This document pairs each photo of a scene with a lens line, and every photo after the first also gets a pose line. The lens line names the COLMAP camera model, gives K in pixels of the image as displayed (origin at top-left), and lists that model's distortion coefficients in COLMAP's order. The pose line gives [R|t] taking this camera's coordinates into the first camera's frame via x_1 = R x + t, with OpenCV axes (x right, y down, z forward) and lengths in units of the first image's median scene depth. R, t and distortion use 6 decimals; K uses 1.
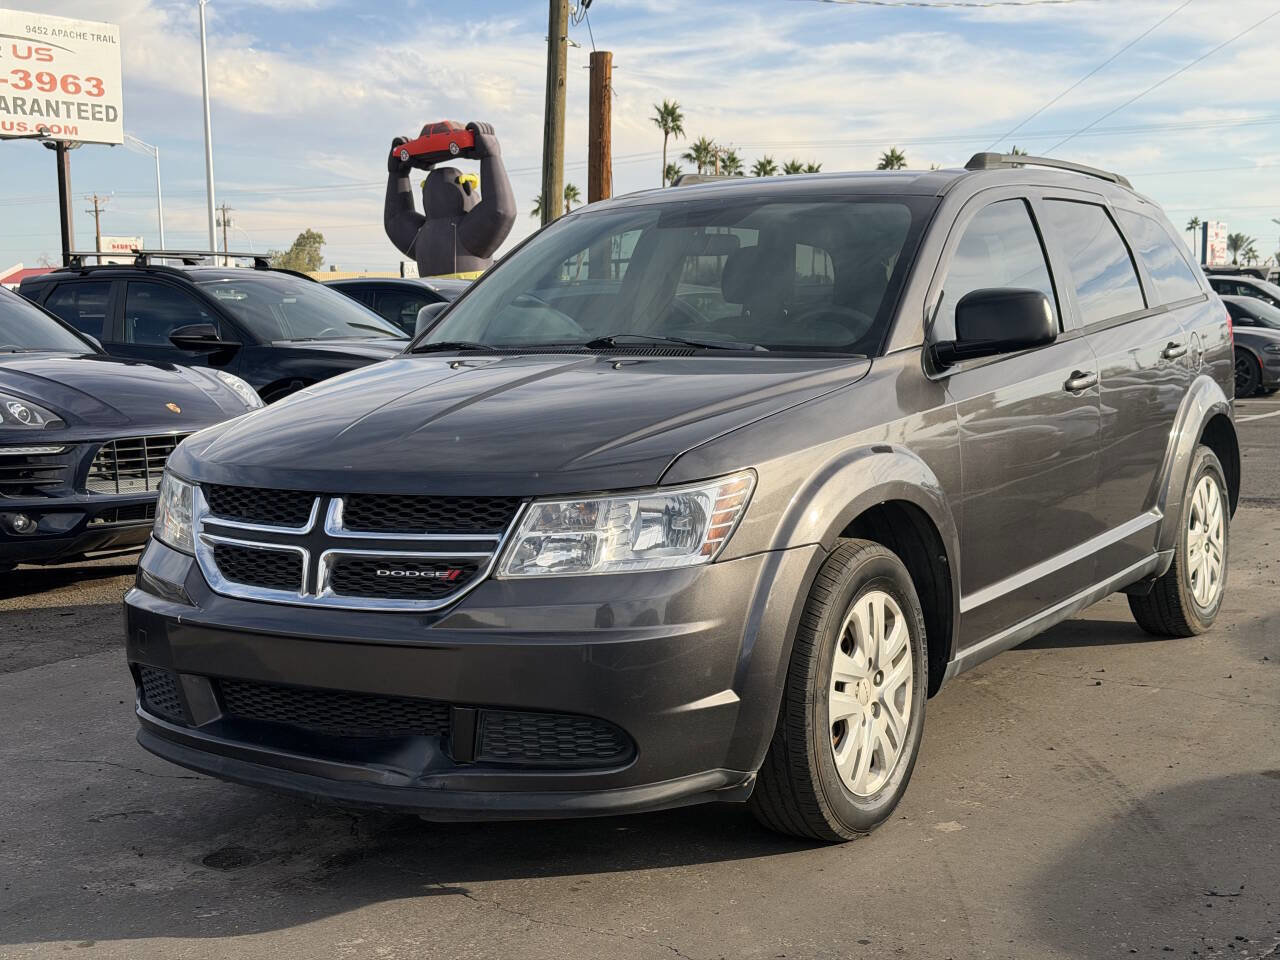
lens RADIAL K [[1771.8, 0, 620.6], [0, 1771.8, 485.3], [0, 0, 1]] dist [0.161858, -0.290854]
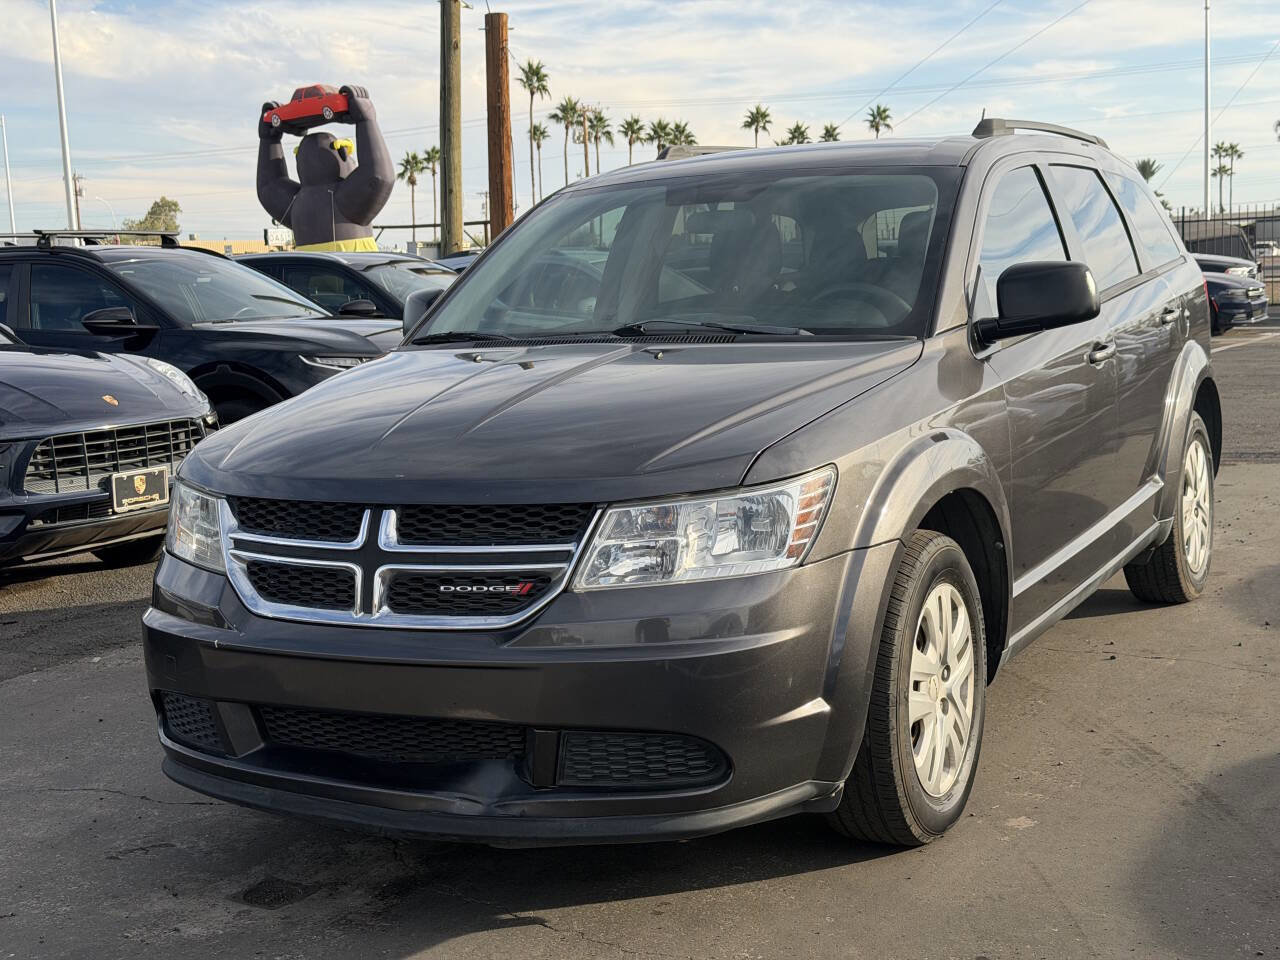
lens RADIAL K [[1769.8, 0, 635.5], [0, 1769.8, 496.4], [0, 0, 1]] dist [0.174468, -0.335694]
pose [[0.996315, -0.035051, 0.078279, -0.092471], [0.032878, 0.999042, 0.028875, -0.020091], [-0.079216, -0.026195, 0.996513, 0.054117]]
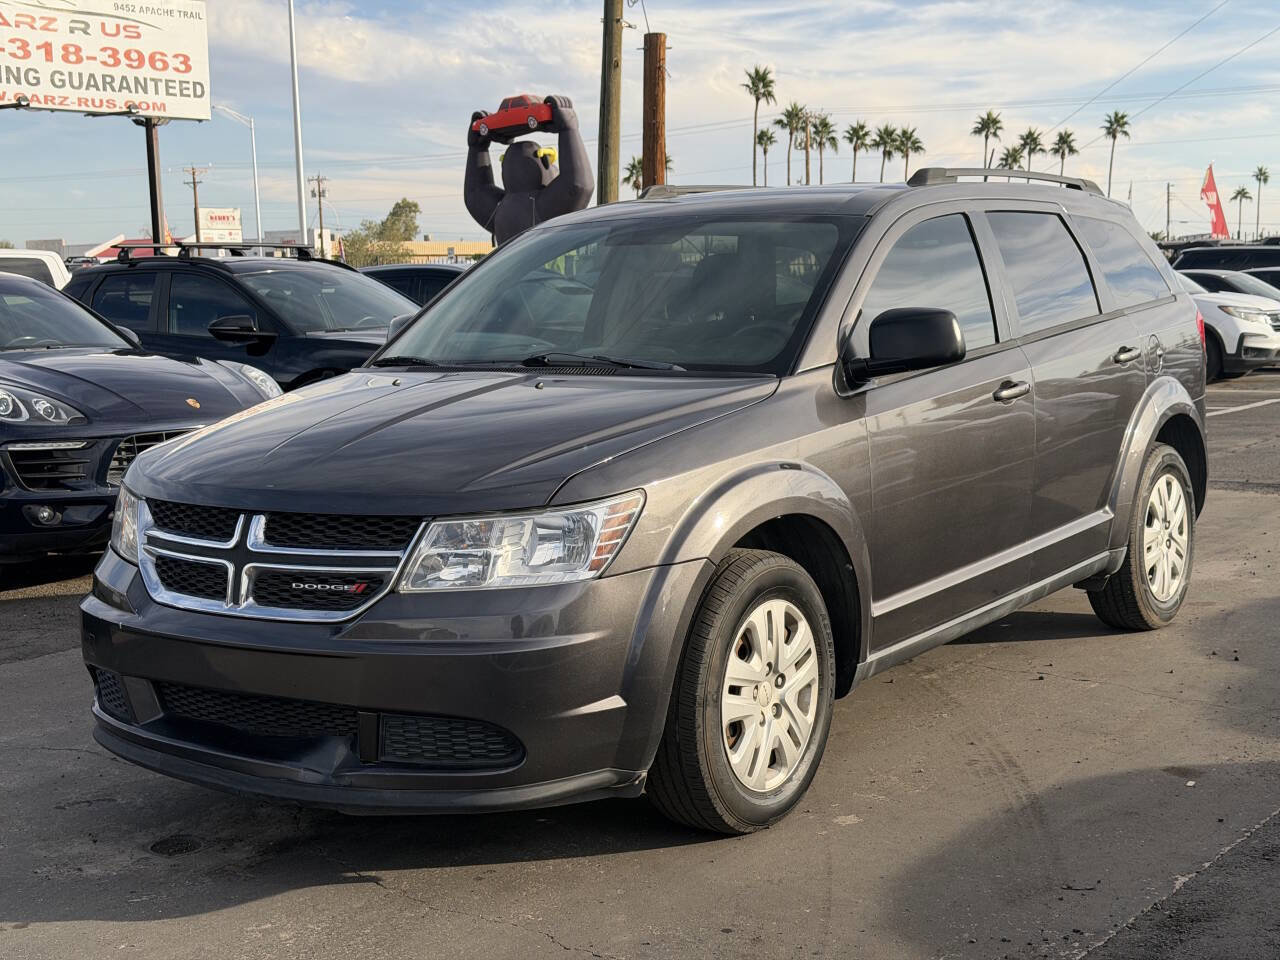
lens RADIAL K [[1769.8, 0, 635.5], [0, 1769.8, 496.4], [0, 0, 1]] dist [0.174468, -0.335694]
pose [[0.998971, 0.000433, -0.045354, 0.104397], [0.000684, 0.999697, 0.024604, -0.027320], [0.045350, -0.024609, 0.998668, -0.058917]]
